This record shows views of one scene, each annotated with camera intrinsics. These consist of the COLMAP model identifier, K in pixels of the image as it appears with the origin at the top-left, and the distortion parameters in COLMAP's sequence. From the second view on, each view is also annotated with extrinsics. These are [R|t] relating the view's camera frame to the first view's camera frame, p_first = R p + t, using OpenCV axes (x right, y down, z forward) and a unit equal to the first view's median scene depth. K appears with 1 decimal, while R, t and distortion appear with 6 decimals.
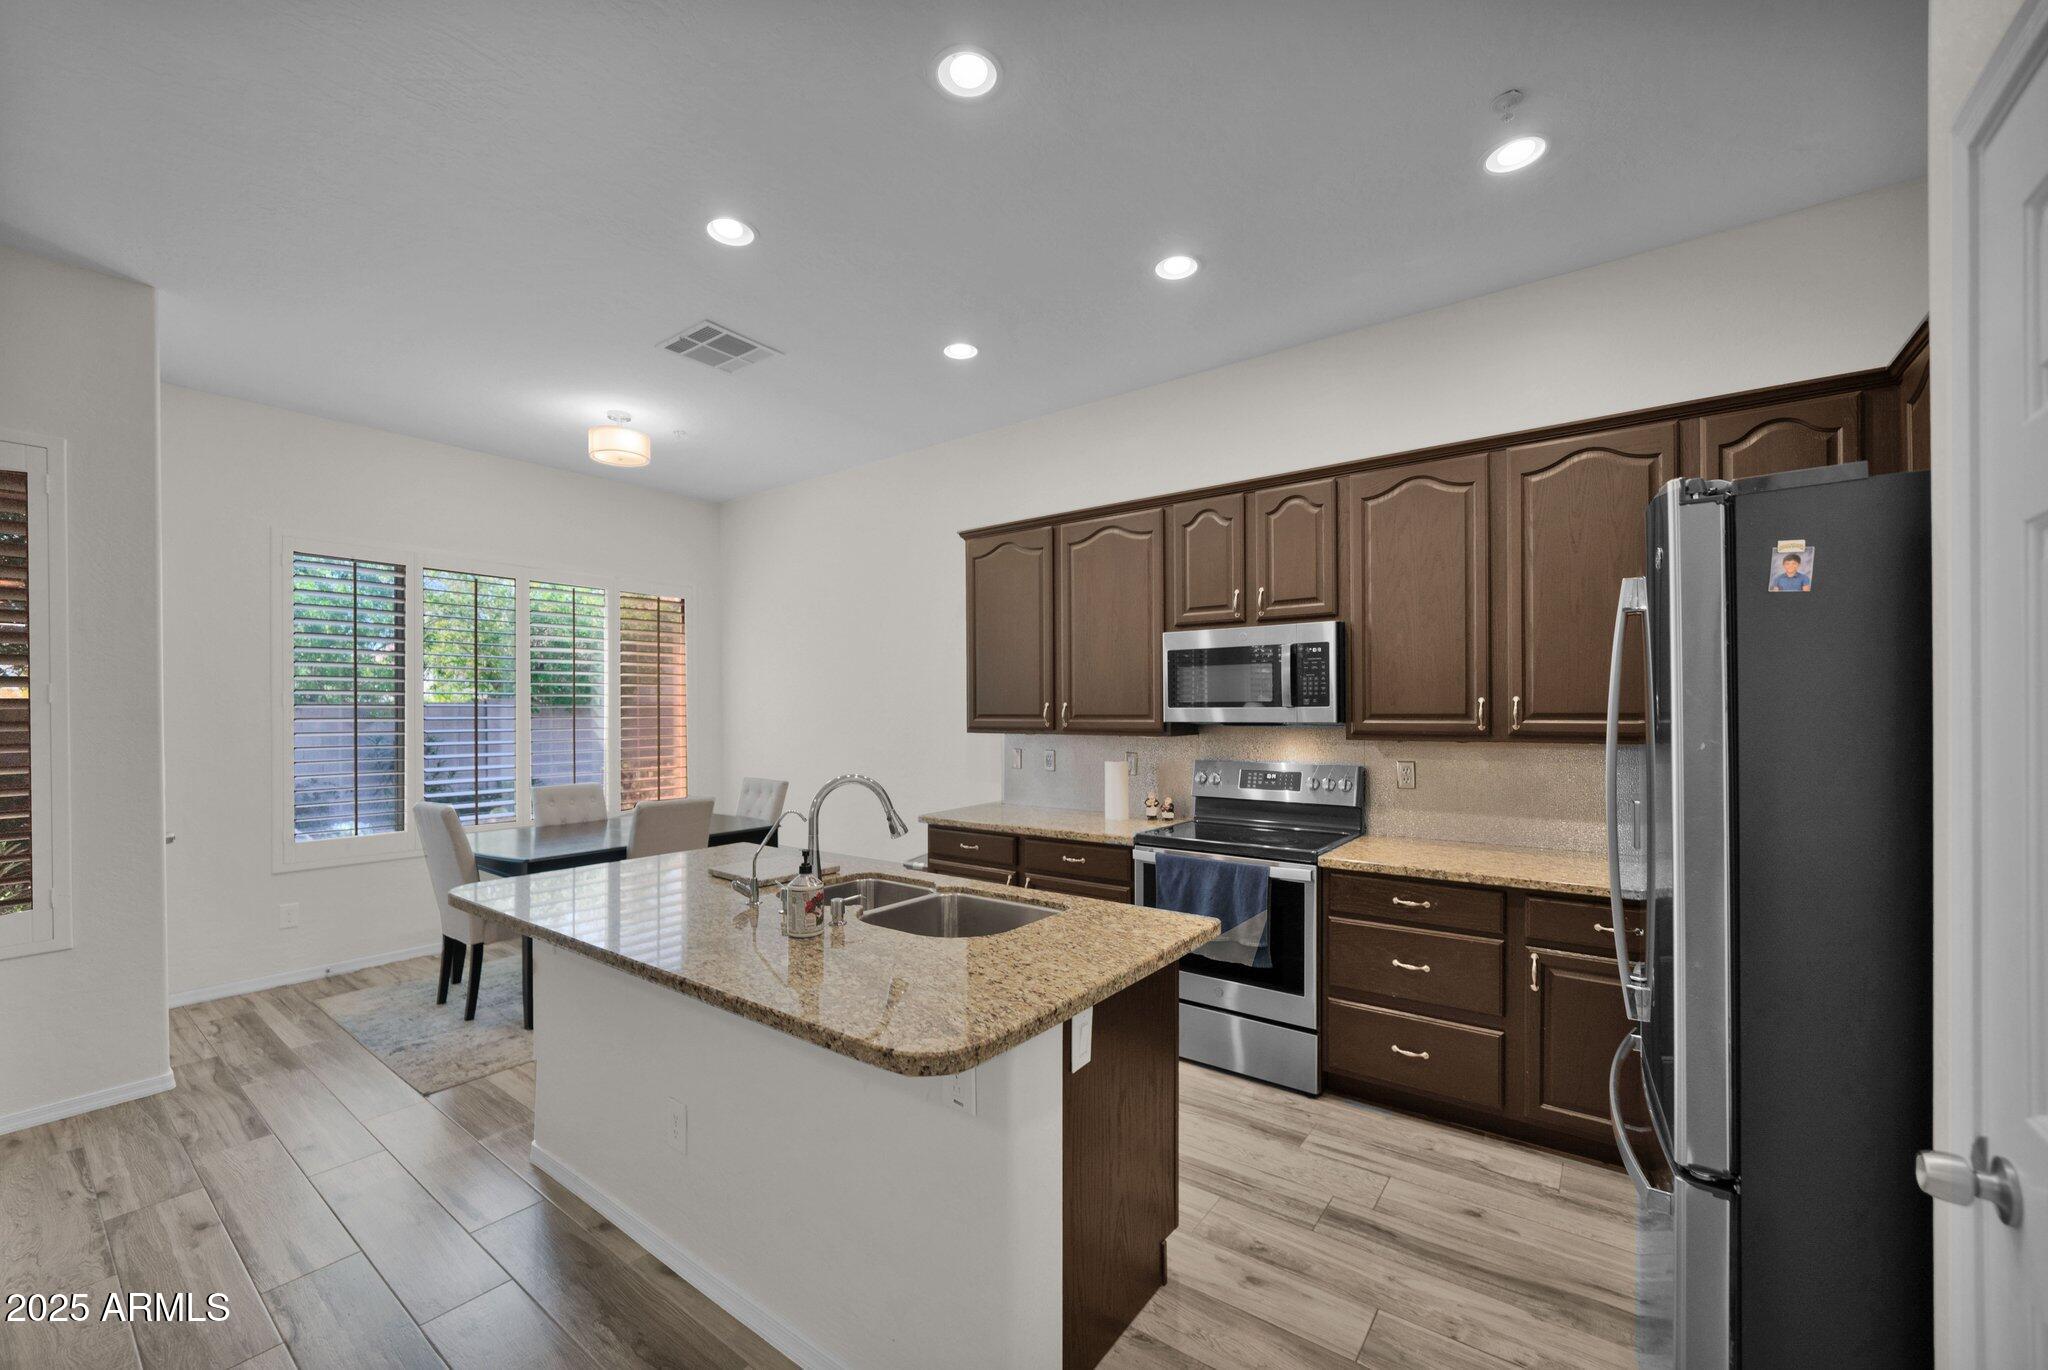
lens RADIAL K [[808.9, 0, 1028.2], [0, 808.9, 703.6], [0, 0, 1]] dist [-0.011704, -0.000765]
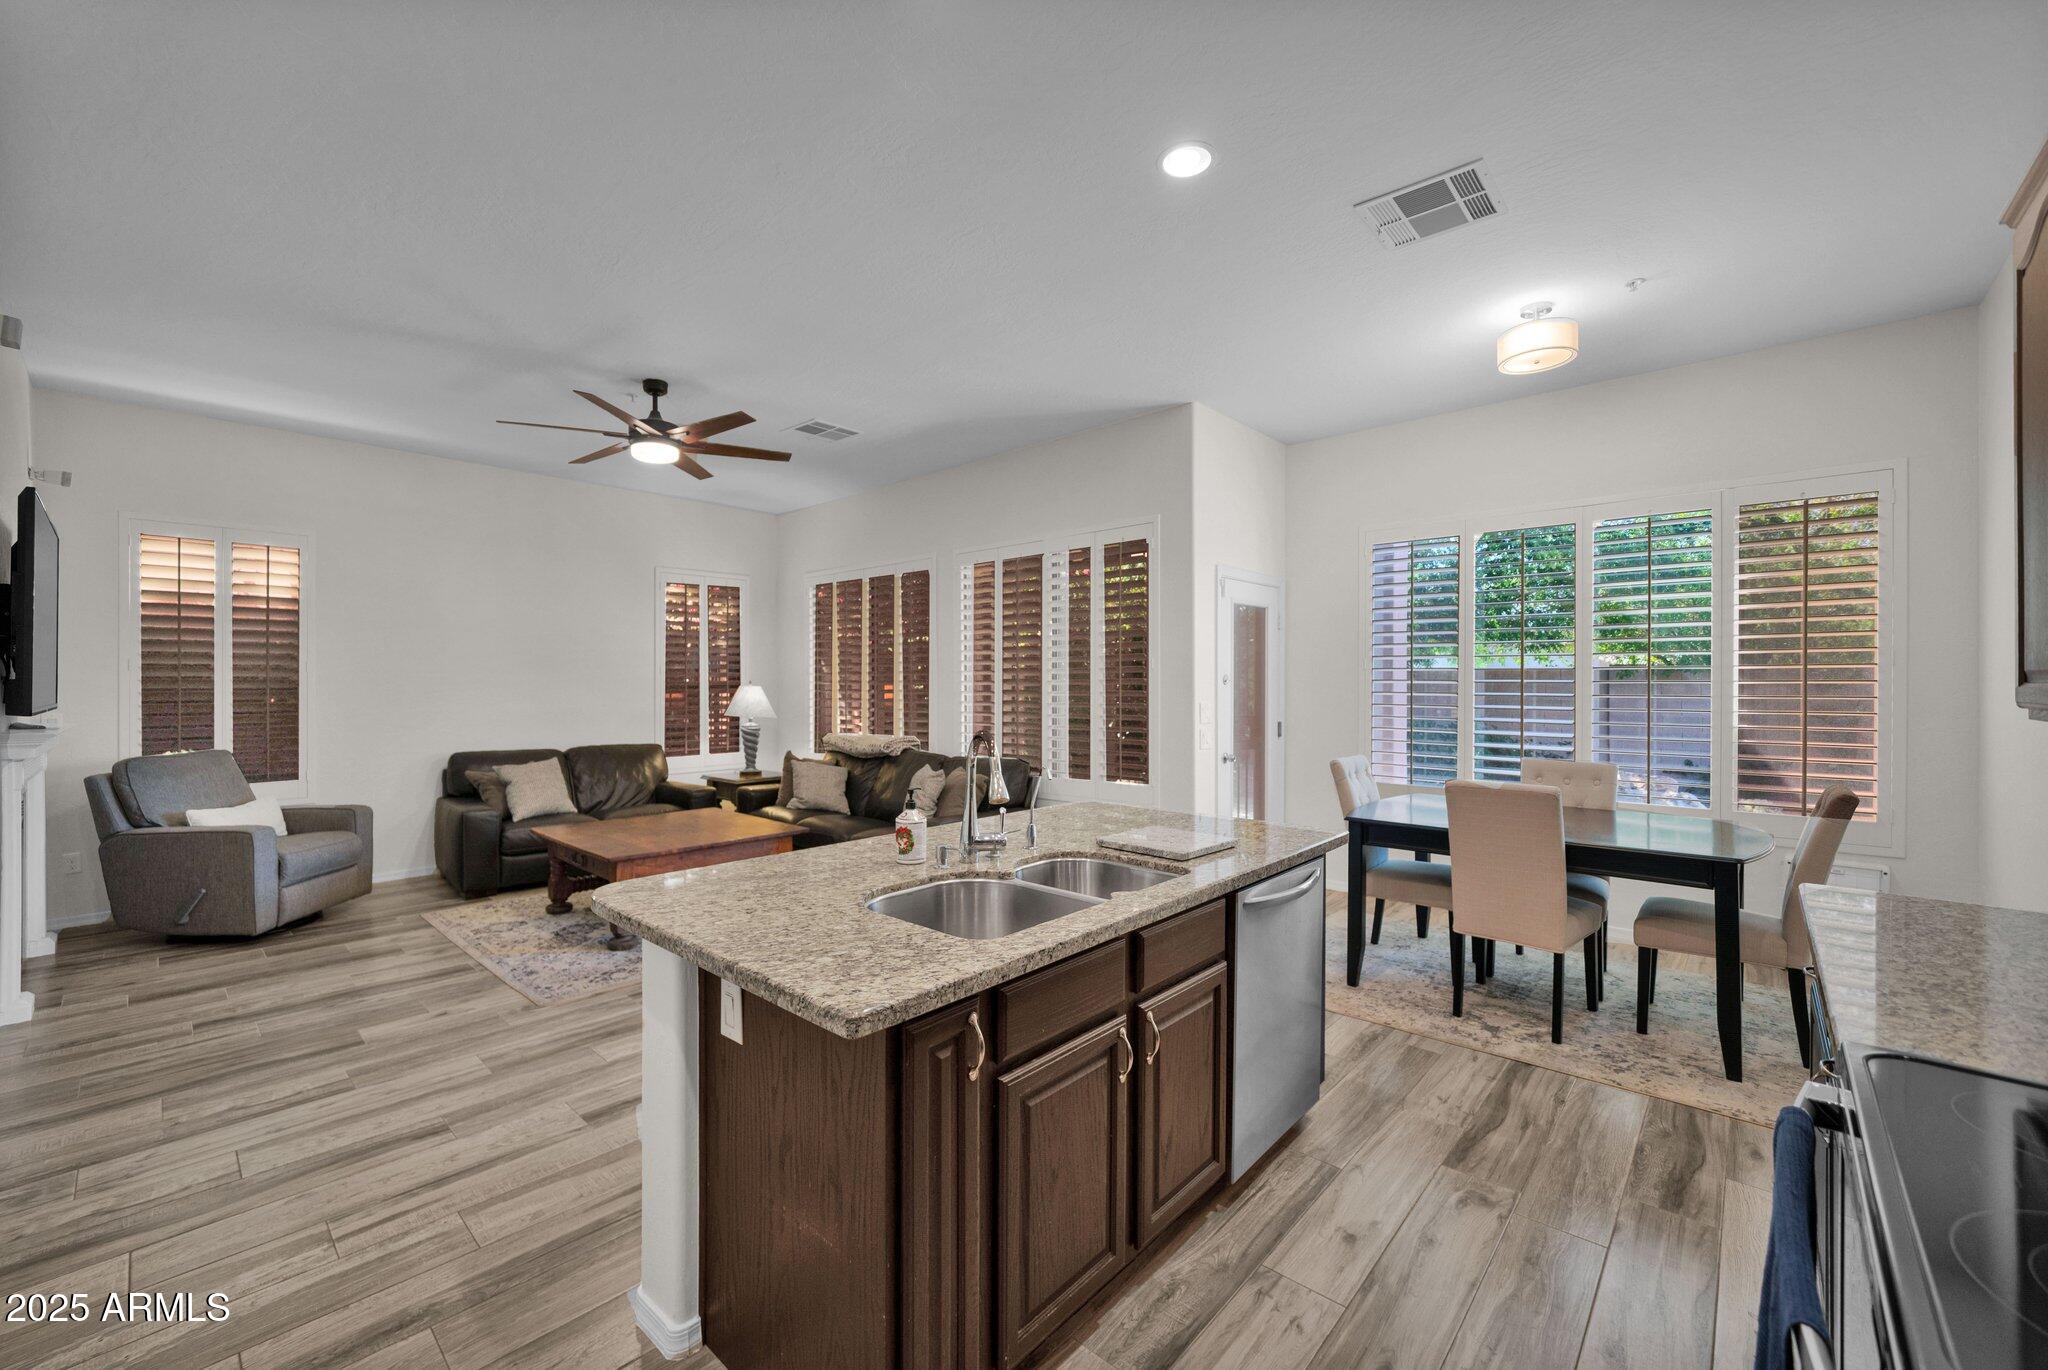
lens RADIAL K [[867.5, 0, 1028.6], [0, 867.5, 678.4], [0, 0, 1]] dist [0.001265, 0.000023]
pose [[-0.104721, 0.003713, -0.994495, 0.540559], [0.003726, 0.999987, 0.003341, 0.014051], [0.994495, -0.003356, -0.104733, 0.760139]]
